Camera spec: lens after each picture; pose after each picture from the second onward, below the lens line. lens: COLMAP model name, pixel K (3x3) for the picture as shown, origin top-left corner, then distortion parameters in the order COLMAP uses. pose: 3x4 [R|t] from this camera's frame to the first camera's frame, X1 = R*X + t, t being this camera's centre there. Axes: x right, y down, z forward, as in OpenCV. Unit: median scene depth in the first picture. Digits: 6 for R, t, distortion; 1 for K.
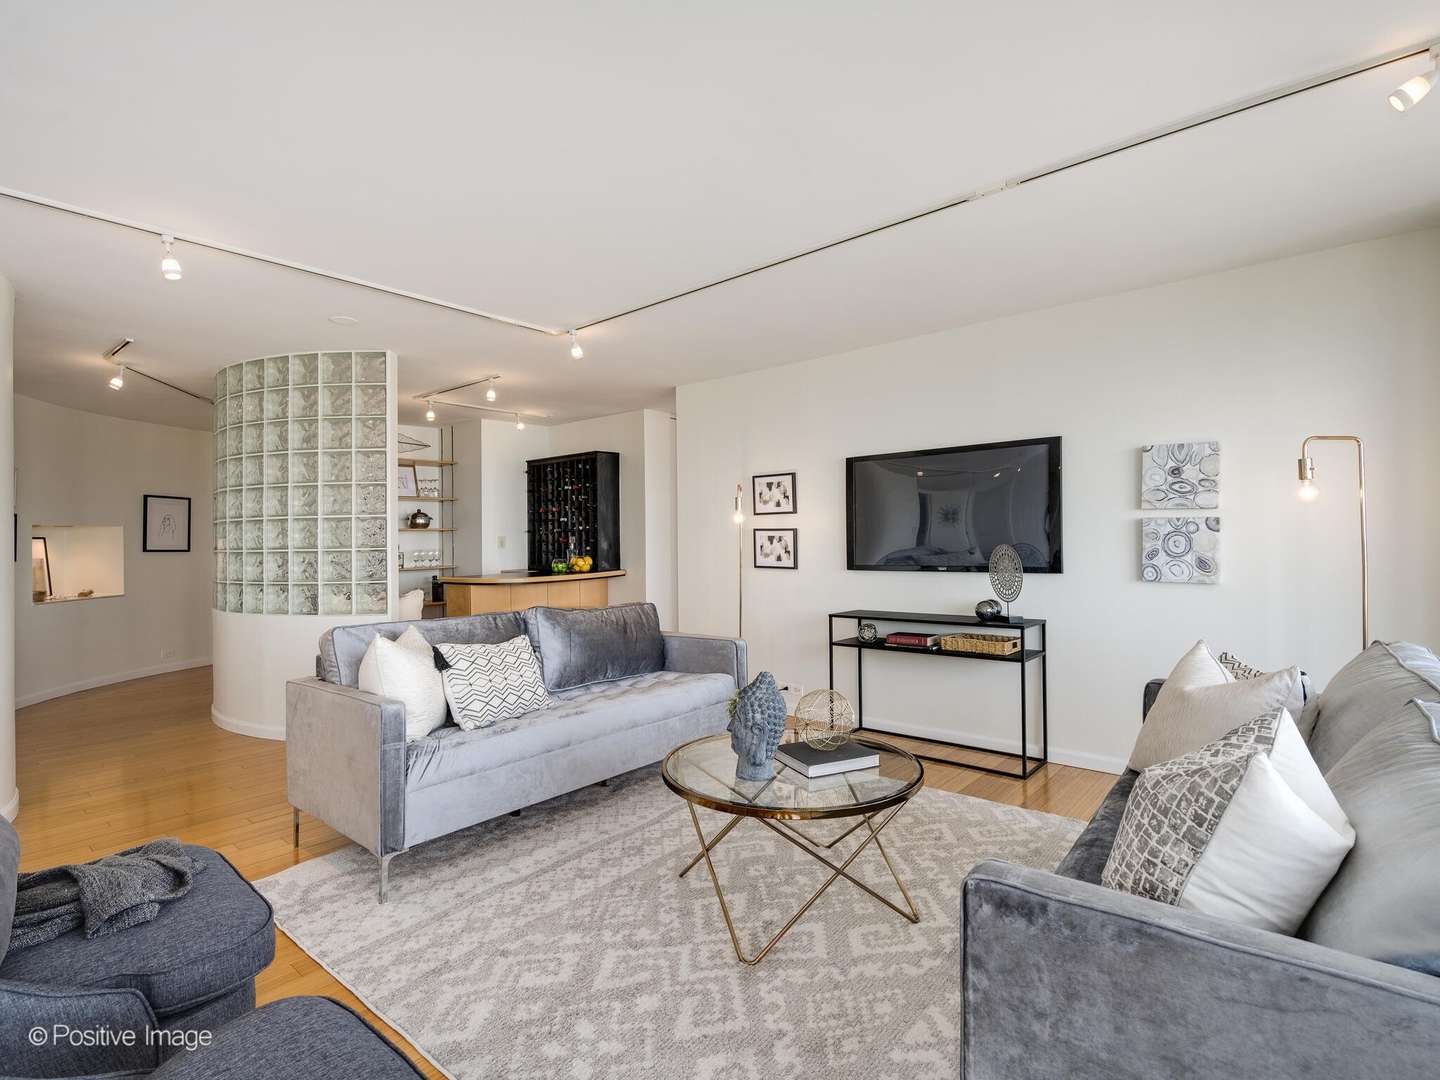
lens RADIAL K [[712.9, 0, 731.6], [0, 712.9, 534.9], [0, 0, 1]] dist [0.001671, -0.000621]
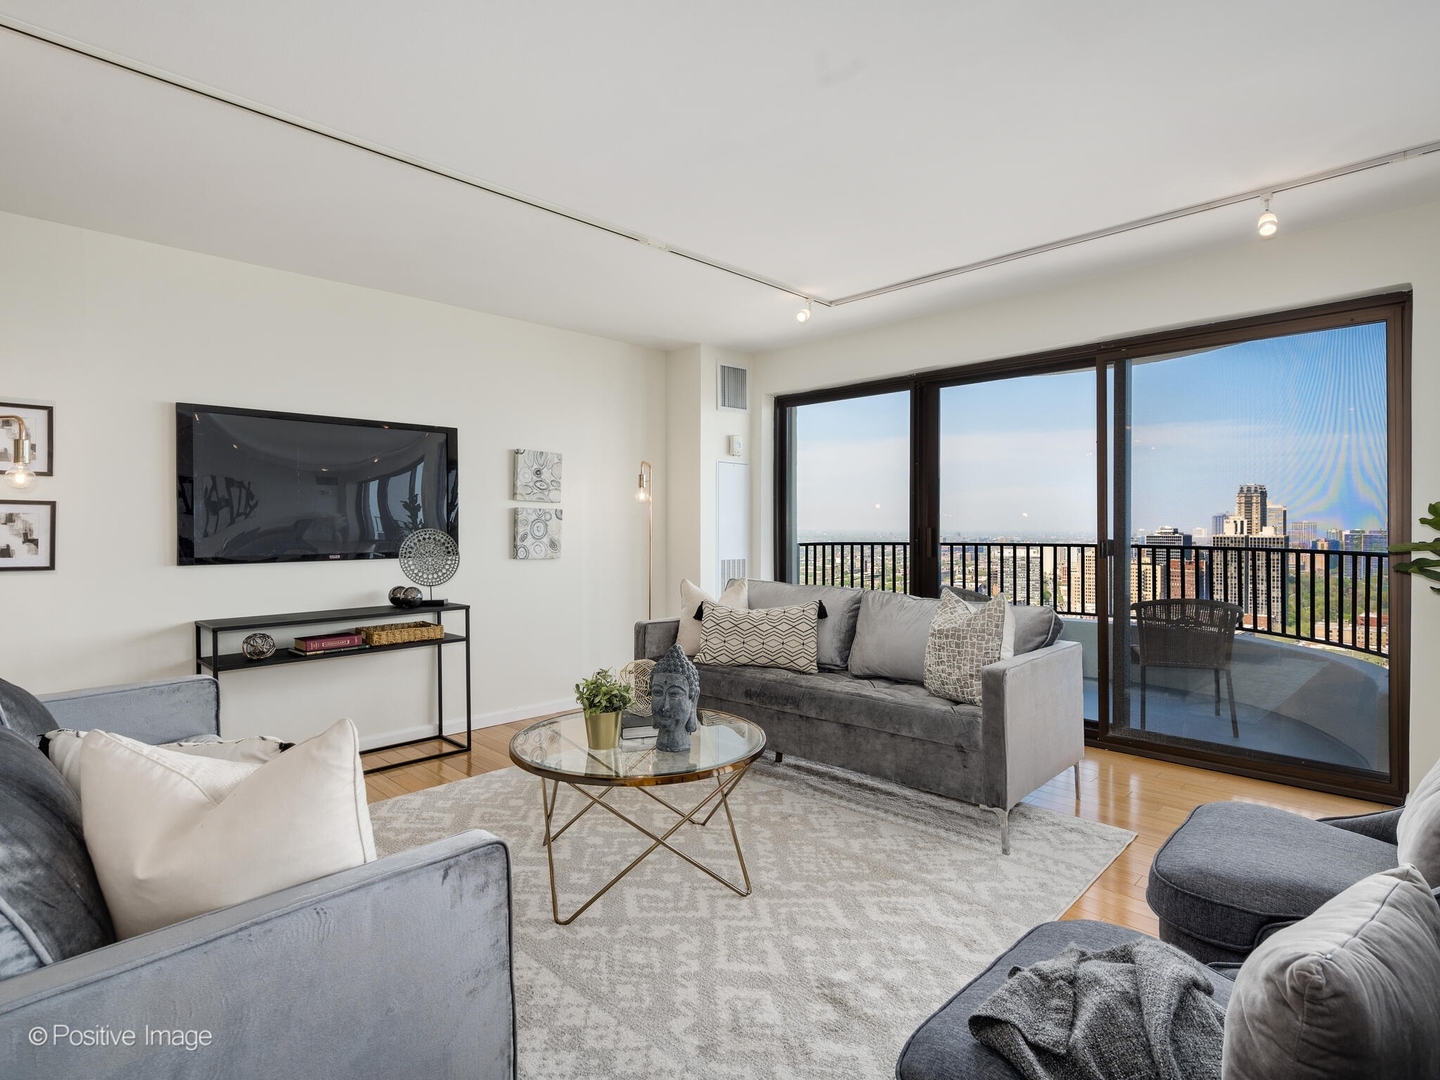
lens RADIAL K [[748.7, 0, 703.5], [0, 748.7, 533.1], [0, 0, 1]] dist [0.000941, 0.000312]
pose [[0.091853, 0.004314, 0.995763, -0.585316], [-0.006759, 0.999970, -0.003709, 0.019761], [-0.995750, -0.006389, 0.091879, 0.488692]]
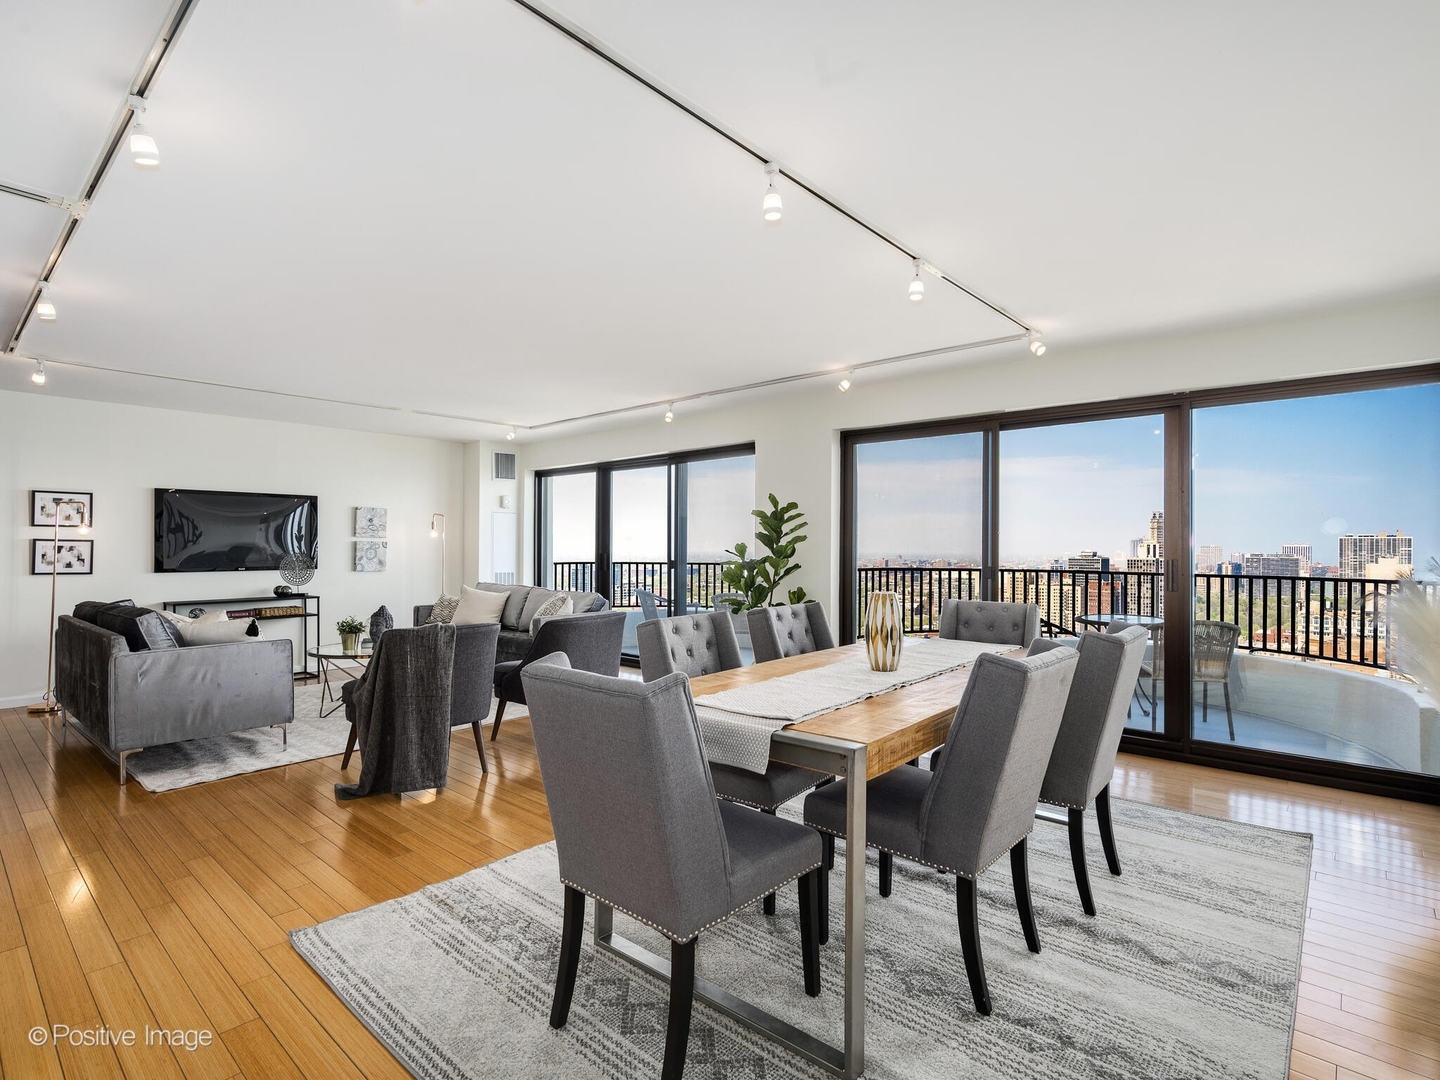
lens RADIAL K [[714.0, 0, 682.2], [0, 714.0, 545.5], [0, 0, 1]] dist [-0.002528, -0.000386]
pose [[0.063084, 0.019610, 0.997816, -1.259424], [-0.006815, 0.999792, -0.019218, 0.019908], [-0.997985, -0.005588, 0.063204, -0.074232]]
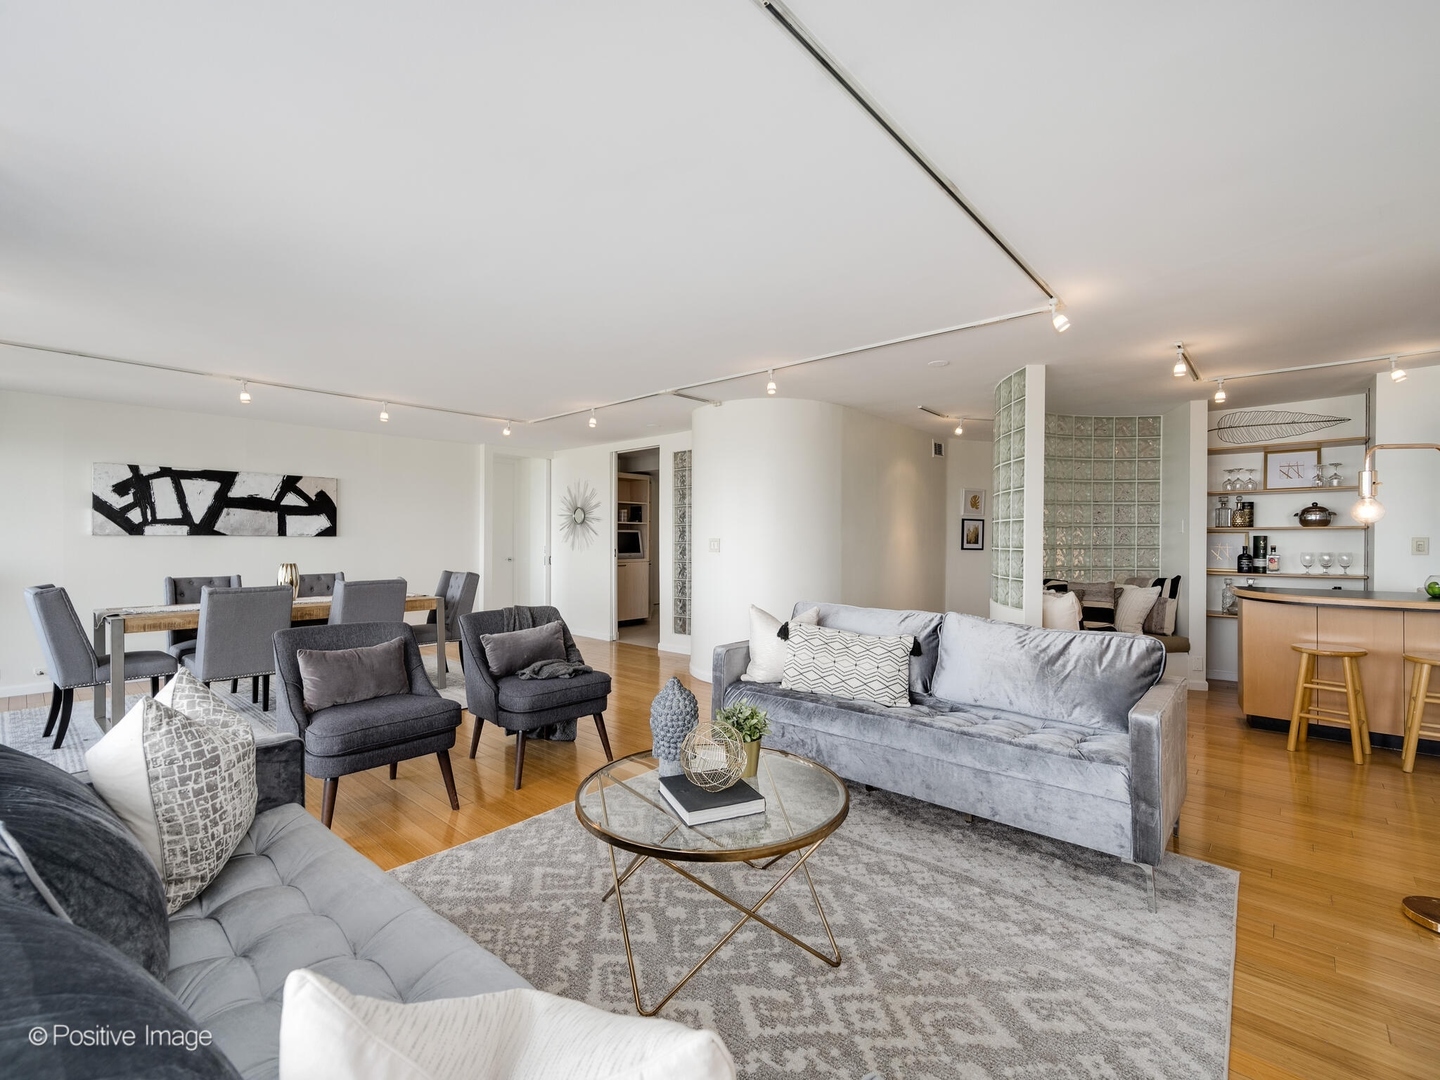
lens RADIAL K [[645.2, 0, 714.0], [0, 645.2, 544.0], [0, 0, 1]] dist [0.000132, -0.000145]
pose [[-0.025473, 0.023383, -0.999402, 0.563861], [0.004551, 0.999719, 0.023275, -0.016593], [0.999665, -0.003955, -0.025573, 0.616156]]
